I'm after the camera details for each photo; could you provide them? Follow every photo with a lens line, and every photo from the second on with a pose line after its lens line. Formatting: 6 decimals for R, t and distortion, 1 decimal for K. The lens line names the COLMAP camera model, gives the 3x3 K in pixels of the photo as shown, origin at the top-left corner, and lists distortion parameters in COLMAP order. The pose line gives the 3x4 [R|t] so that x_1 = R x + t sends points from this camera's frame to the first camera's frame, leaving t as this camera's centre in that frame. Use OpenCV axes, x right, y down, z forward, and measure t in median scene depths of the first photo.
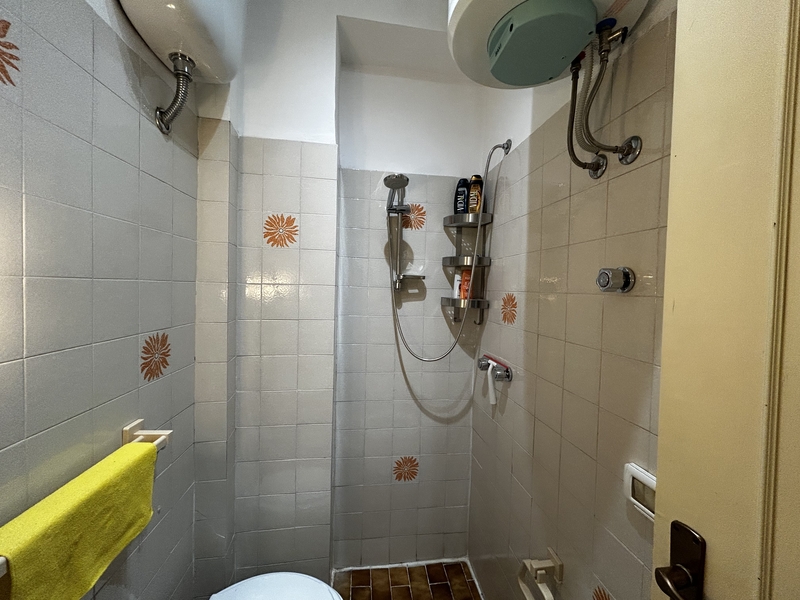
lens RADIAL K [[322.8, 0, 401.4], [0, 322.8, 300.8], [0, 0, 1]] dist [0.000128, 0.000866]
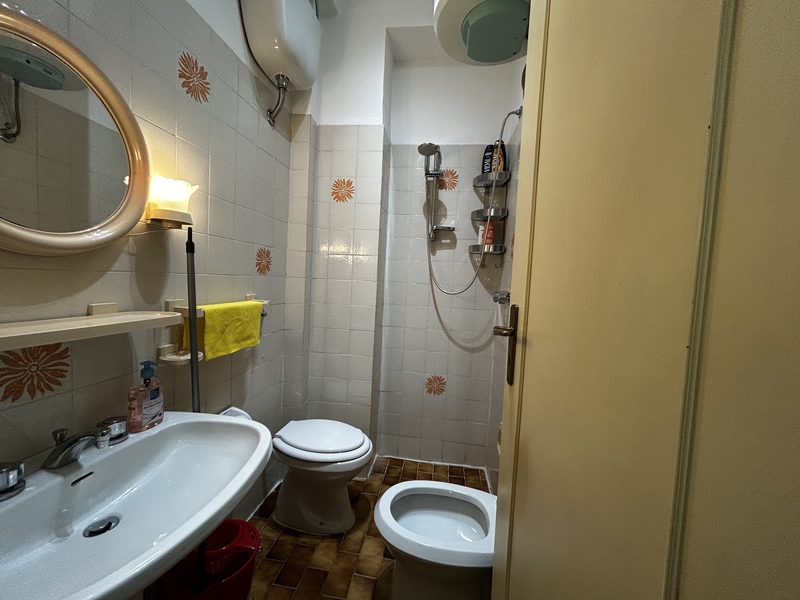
lens RADIAL K [[322.8, 0, 399.4], [0, 322.8, 298.2], [0, 0, 1]] dist [0.000128, 0.000866]
pose [[0.964522, 0.035044, -0.261665, 0.214459], [-0.032656, 0.999376, 0.013470, 0.193574], [0.261974, -0.004447, 0.965065, -0.253733]]
